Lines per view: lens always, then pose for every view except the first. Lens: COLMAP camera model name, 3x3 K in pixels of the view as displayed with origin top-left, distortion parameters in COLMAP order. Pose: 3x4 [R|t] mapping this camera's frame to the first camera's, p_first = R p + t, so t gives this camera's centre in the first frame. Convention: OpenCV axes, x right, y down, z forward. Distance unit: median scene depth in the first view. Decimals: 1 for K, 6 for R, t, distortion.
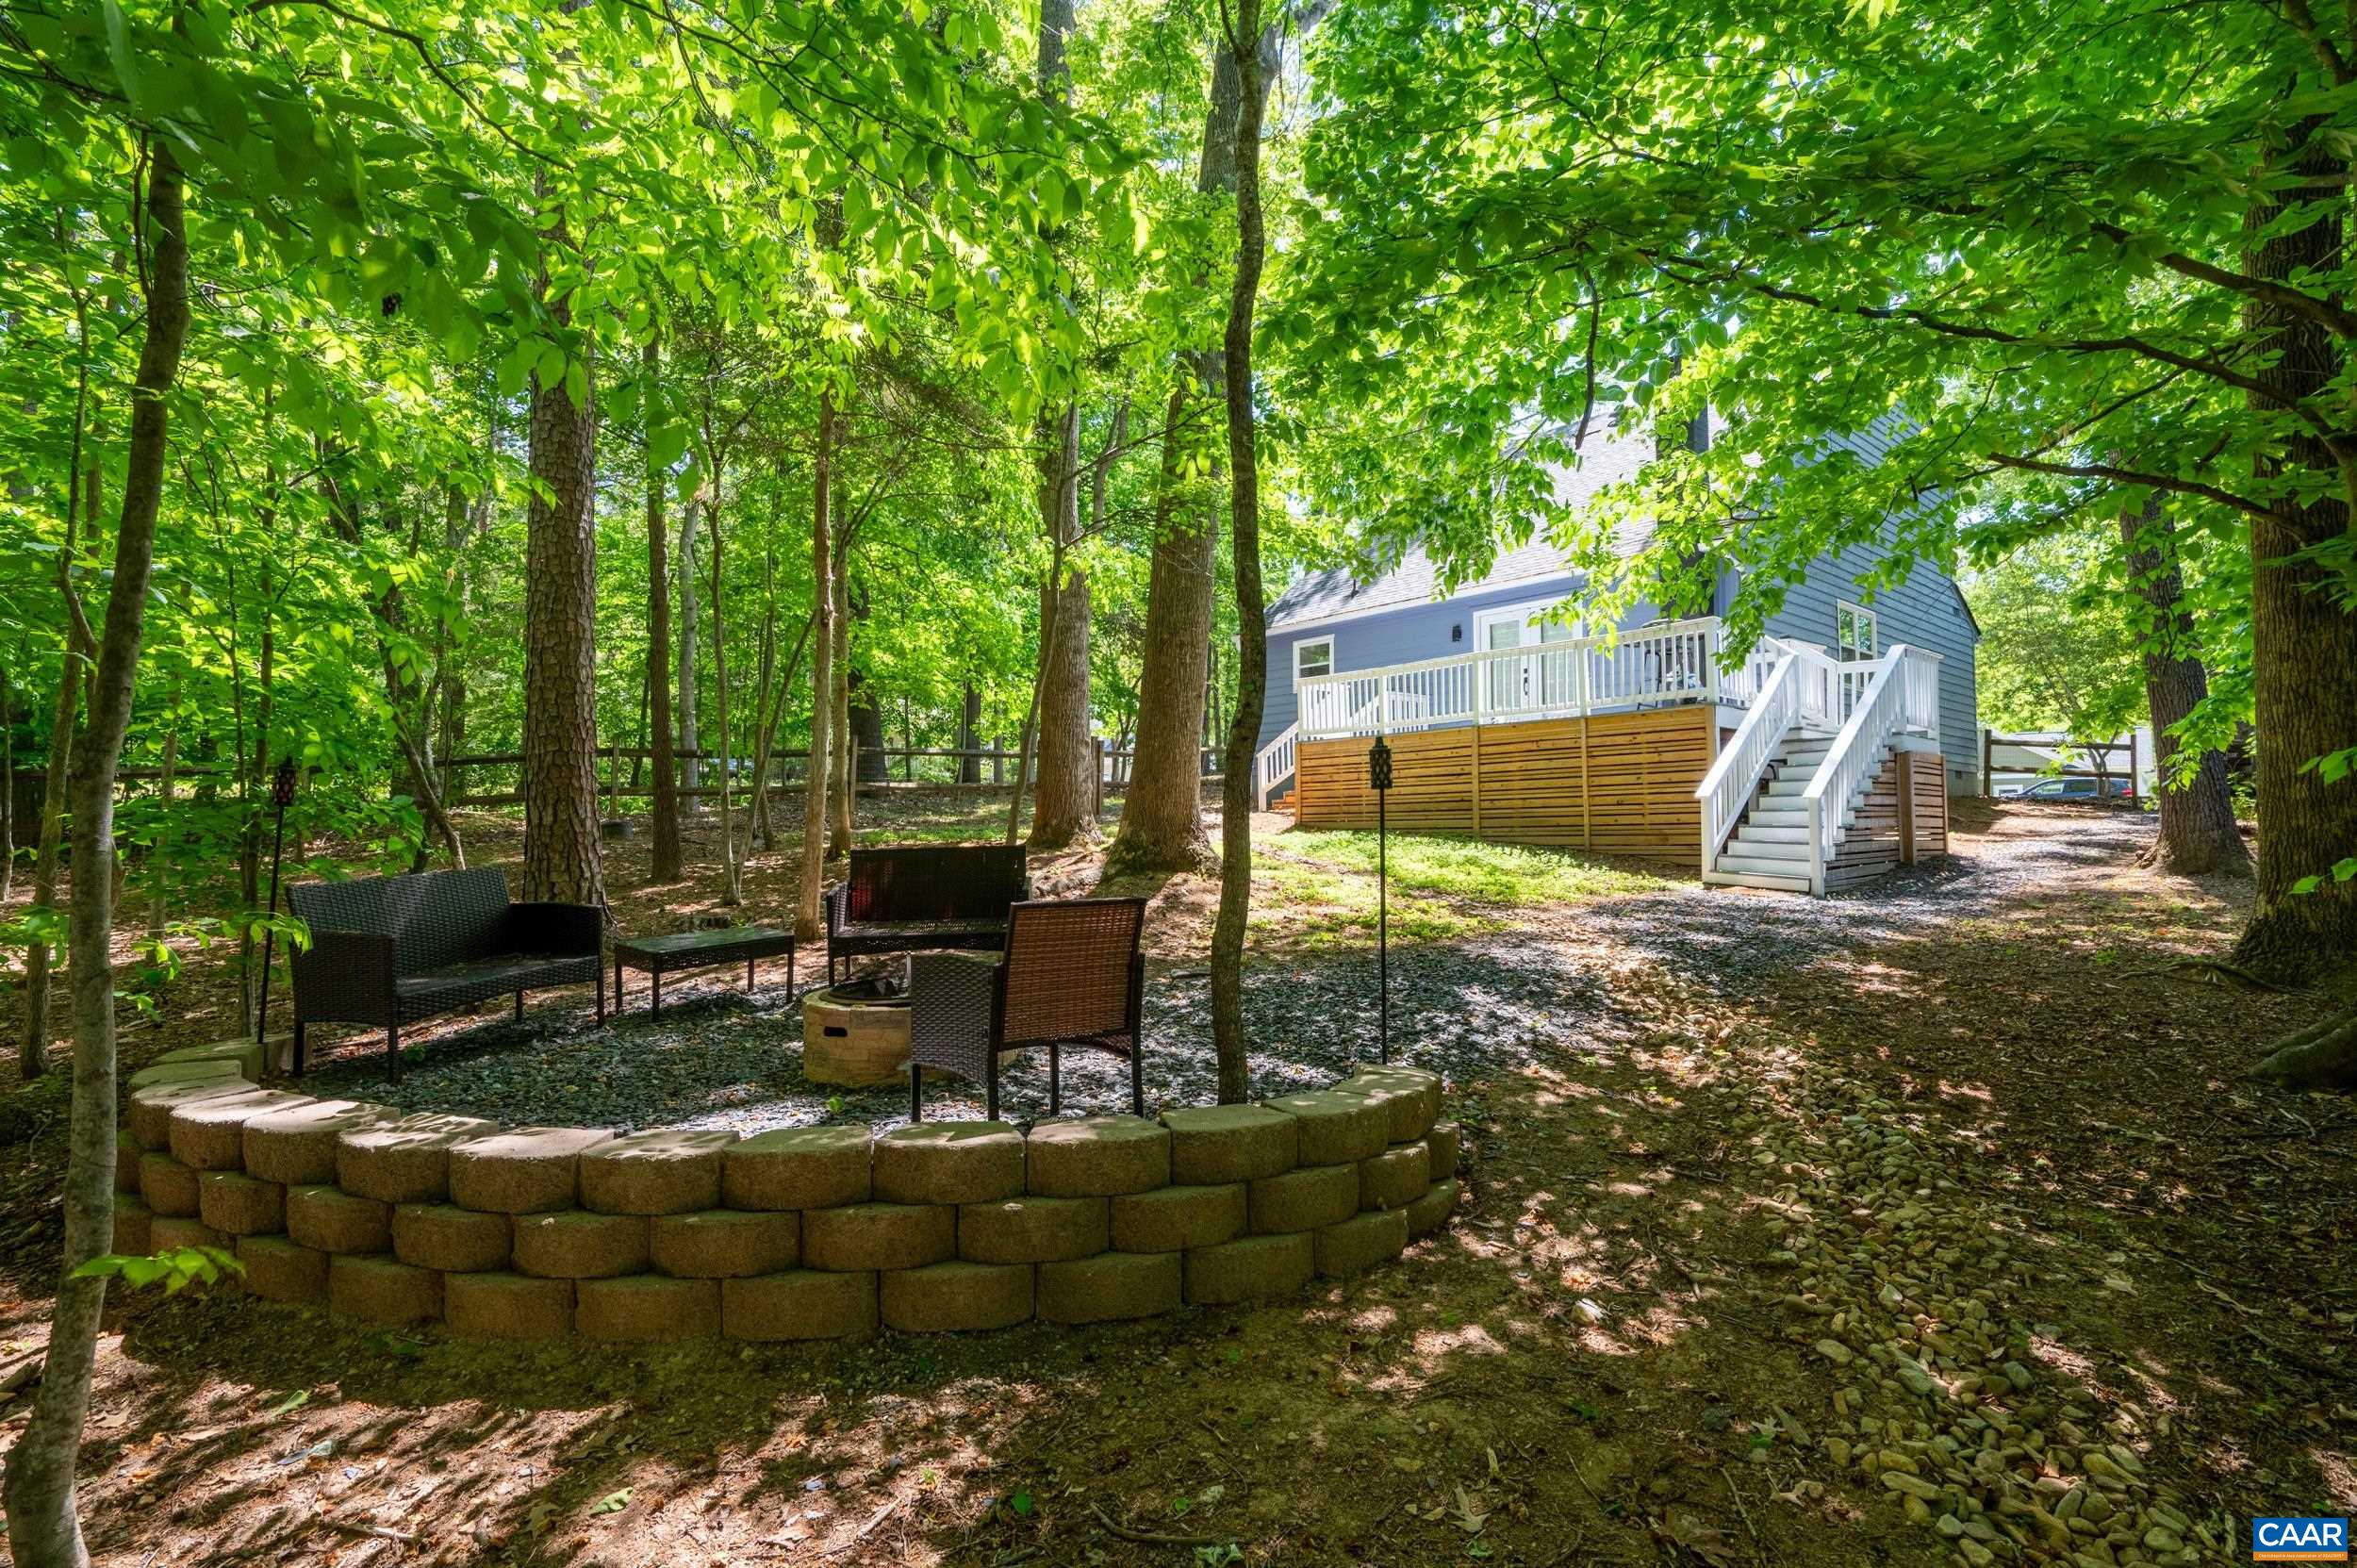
lens RADIAL K [[1146.7, 0, 1166.1], [0, 1146.7, 789.5], [0, 0, 1]] dist [0.006598, 0.000156]
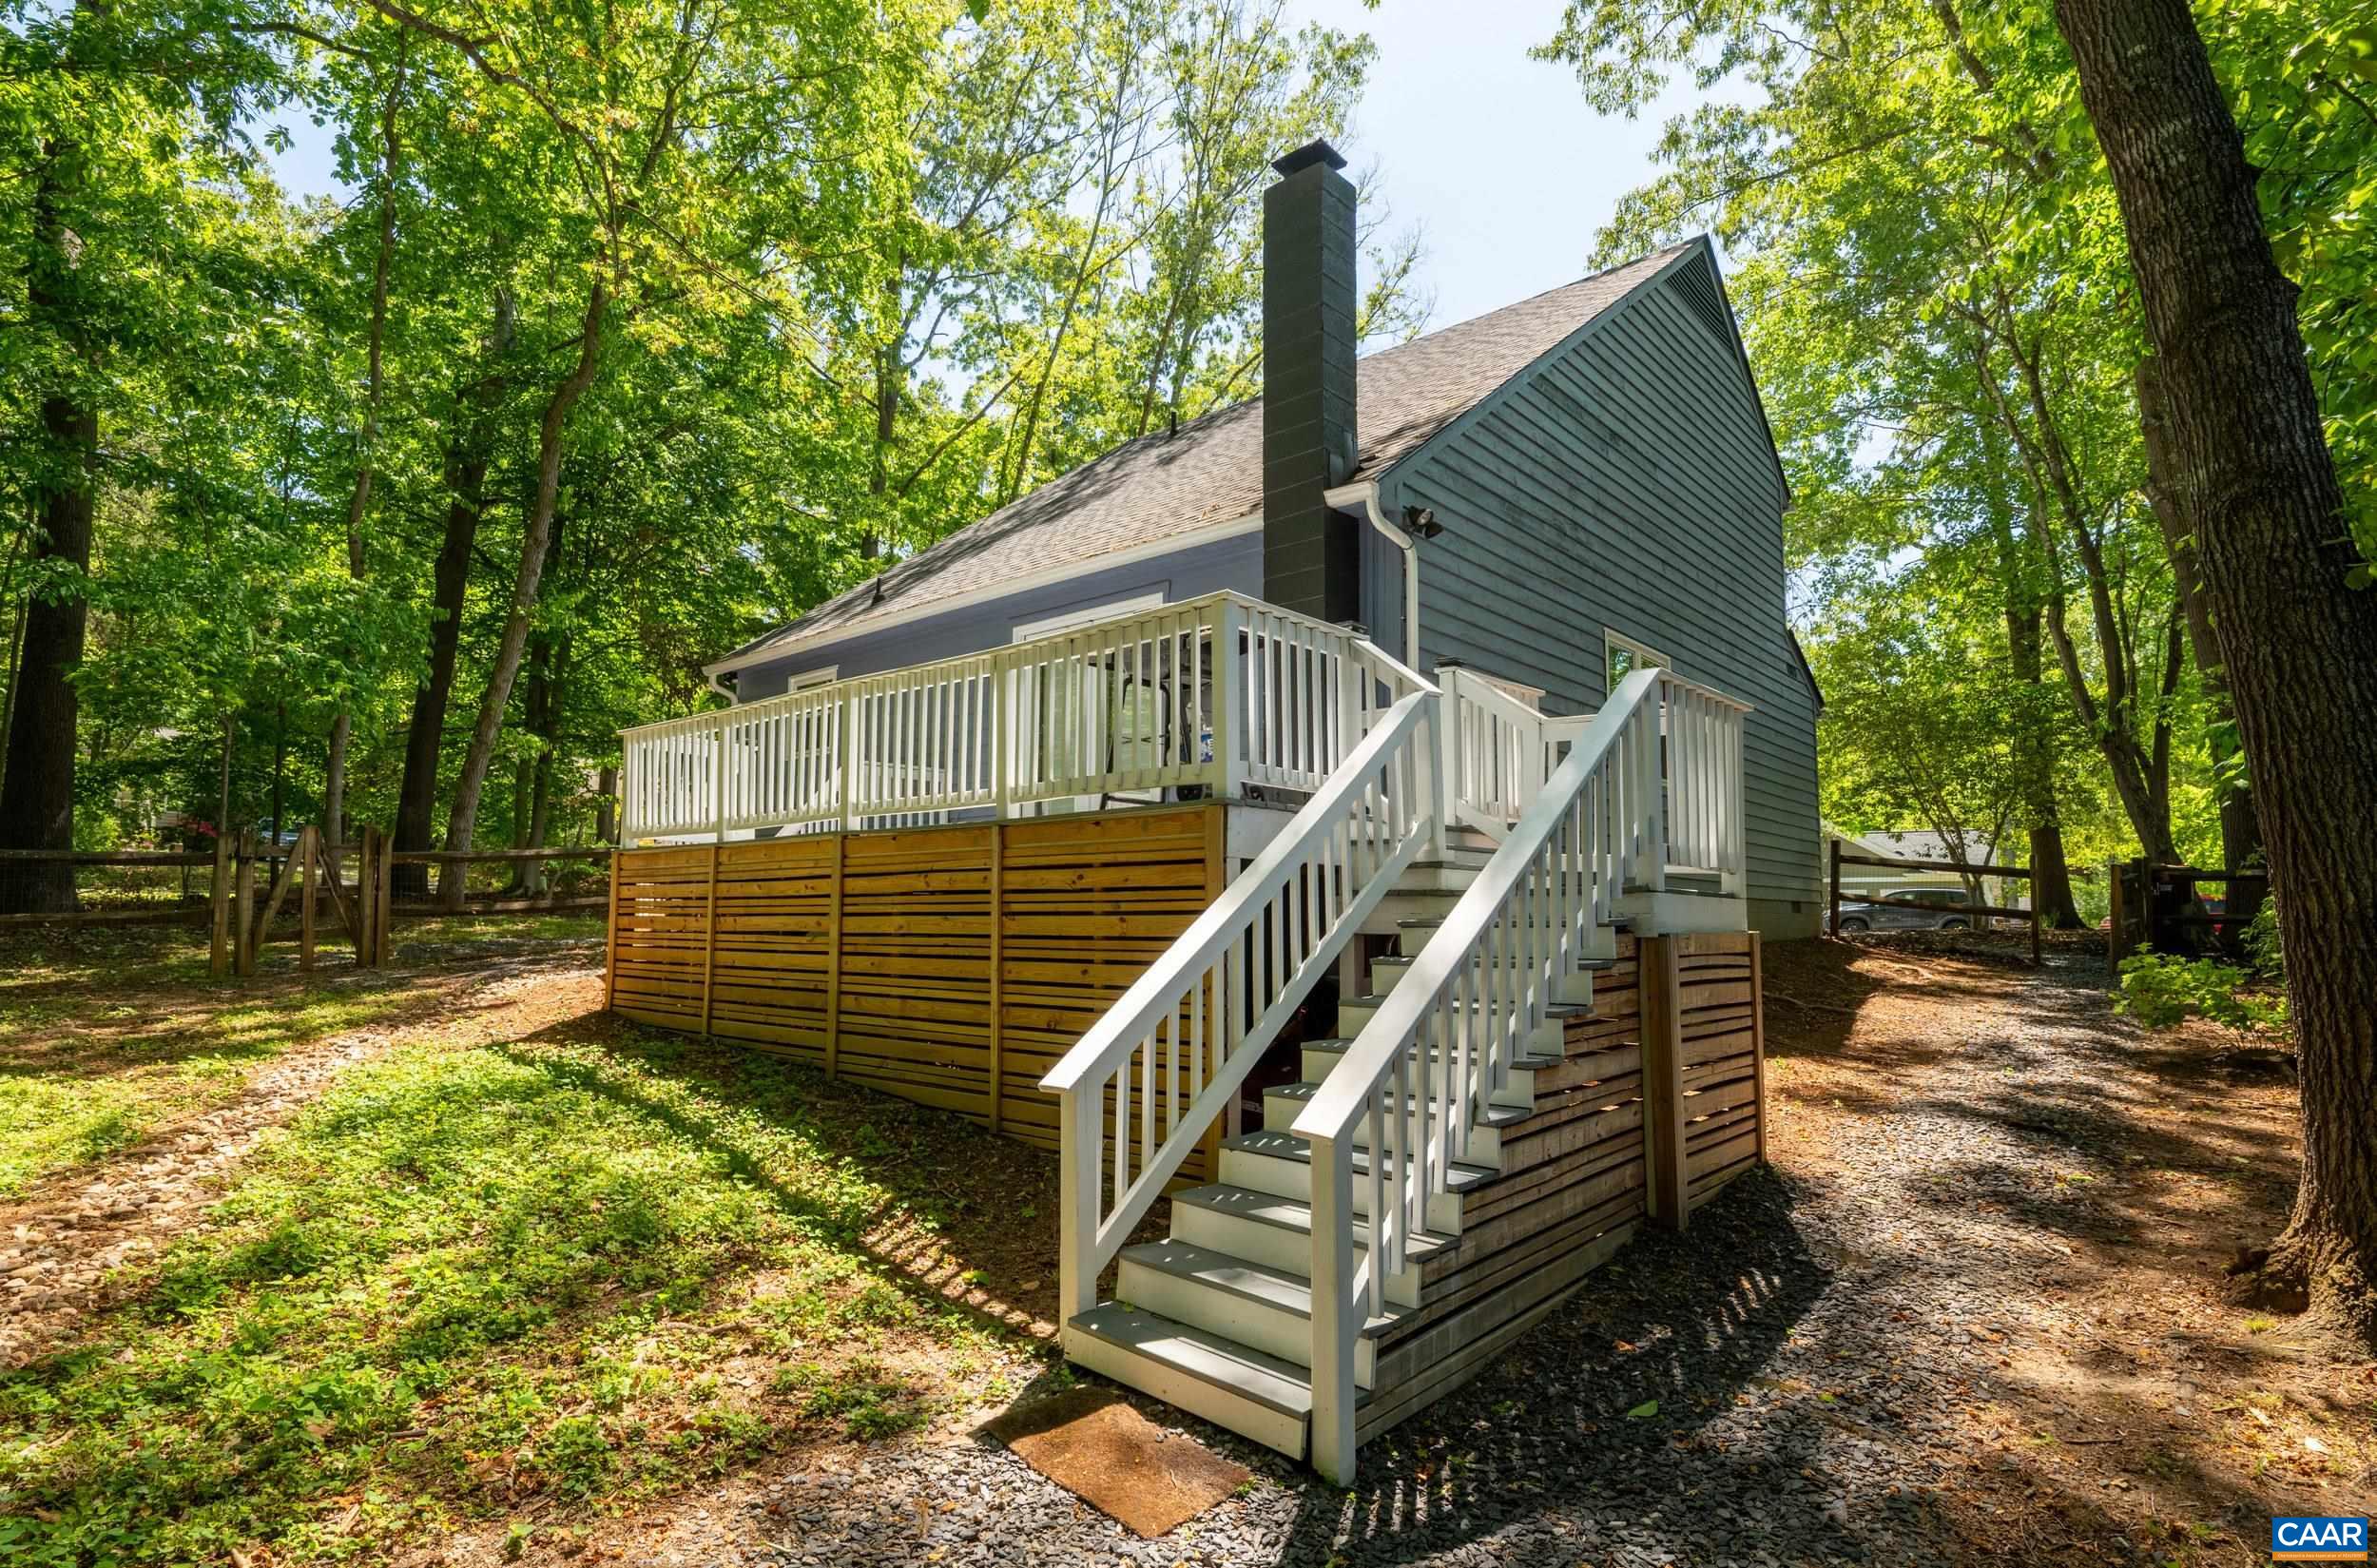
lens RADIAL K [[1156.4, 0, 1200.0], [0, 1156.4, 790.8], [0, 0, 1]] dist [0.006598, 0.000156]
pose [[0.992292, 0.024103, 0.121556, 0.404538], [-0.016219, 0.997725, -0.065433, -0.049704], [-0.122857, 0.062957, 0.990425, 0.575438]]
